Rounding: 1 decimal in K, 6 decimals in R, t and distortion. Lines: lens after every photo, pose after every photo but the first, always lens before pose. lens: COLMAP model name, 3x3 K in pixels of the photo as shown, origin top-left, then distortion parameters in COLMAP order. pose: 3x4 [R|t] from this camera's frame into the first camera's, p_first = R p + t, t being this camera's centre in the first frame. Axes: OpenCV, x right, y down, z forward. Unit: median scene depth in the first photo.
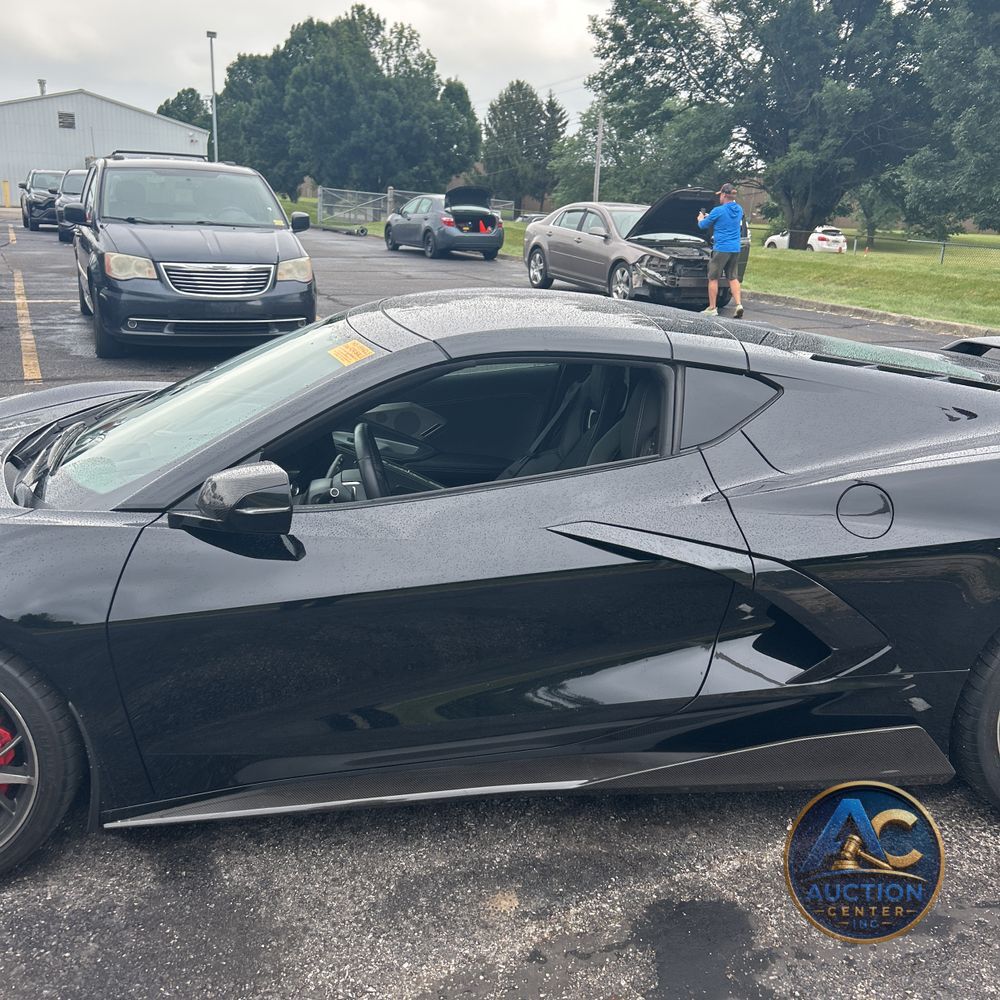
lens RADIAL K [[1021.6, 0, 500.0], [0, 1021.6, 500.0], [0, 0, 1]] dist [0.065308, -0.133618]
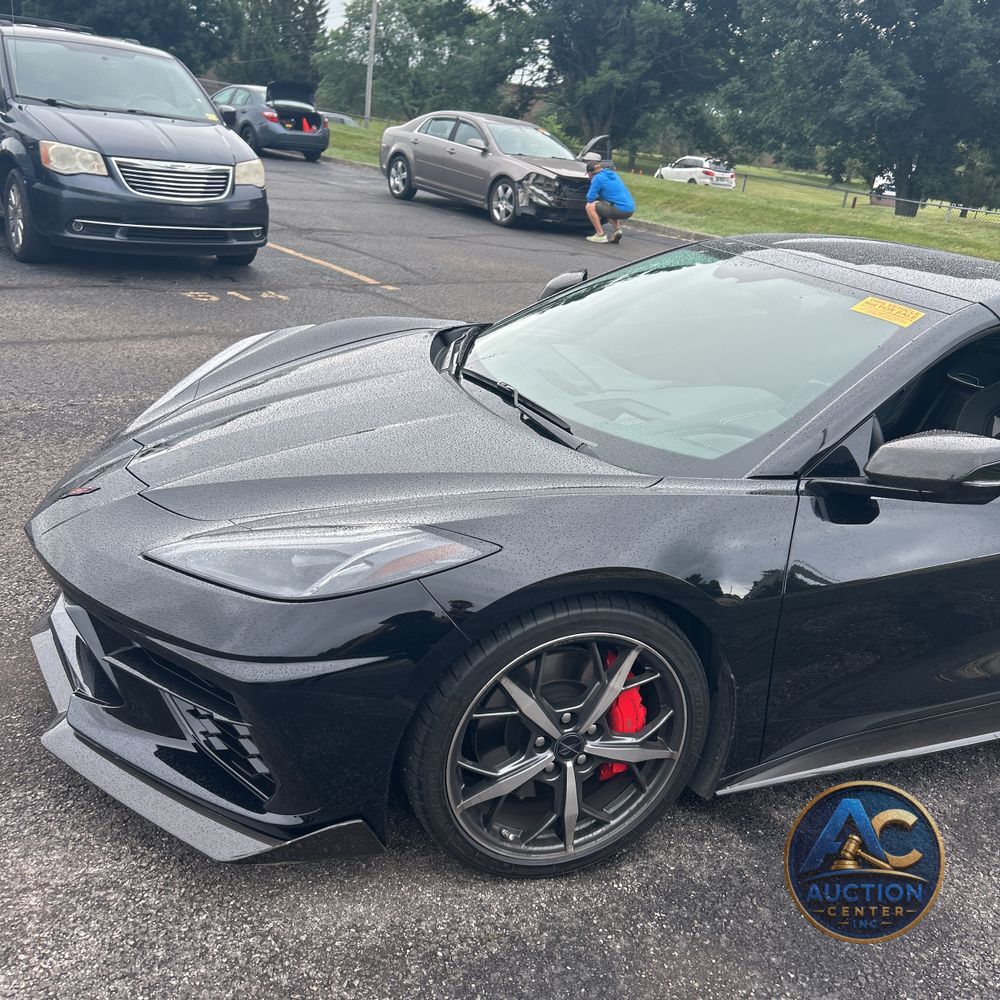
lens RADIAL K [[1026.9, 0, 474.7], [0, 1026.9, 503.1], [0, 0, 1]] dist [0.024076, -0.000640]
pose [[0.975683, -0.007047, 0.219073, -0.077550], [-0.012529, 0.996056, 0.087839, -0.005512], [-0.218828, -0.088448, 0.971746, 0.014348]]
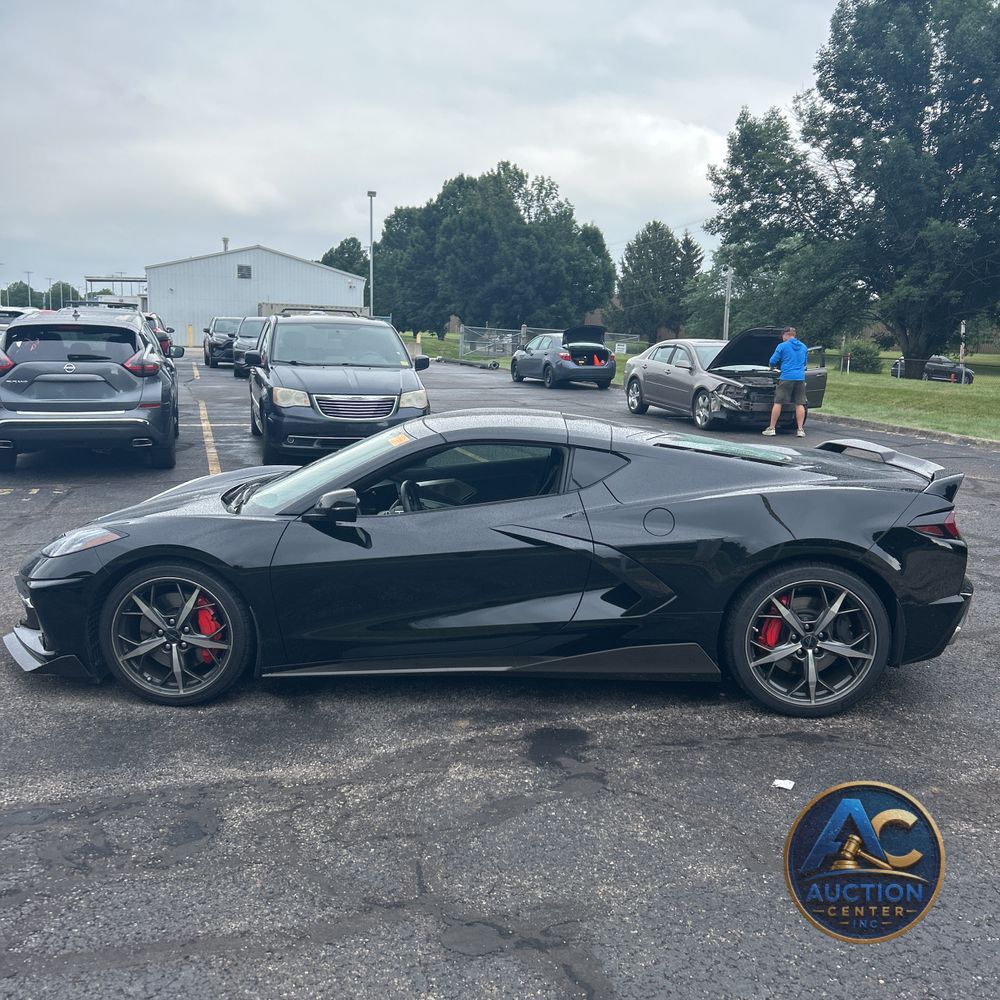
lens RADIAL K [[1009.0, 0, 489.4], [0, 1009.0, 501.6], [0, 0, 1]] dist [0.113884, -0.249087]
pose [[0.989303, 0.008505, -0.145629, 0.029951], [-0.025776, 0.992783, -0.117125, 0.018707], [0.143582, 0.119626, 0.982382, -0.081631]]
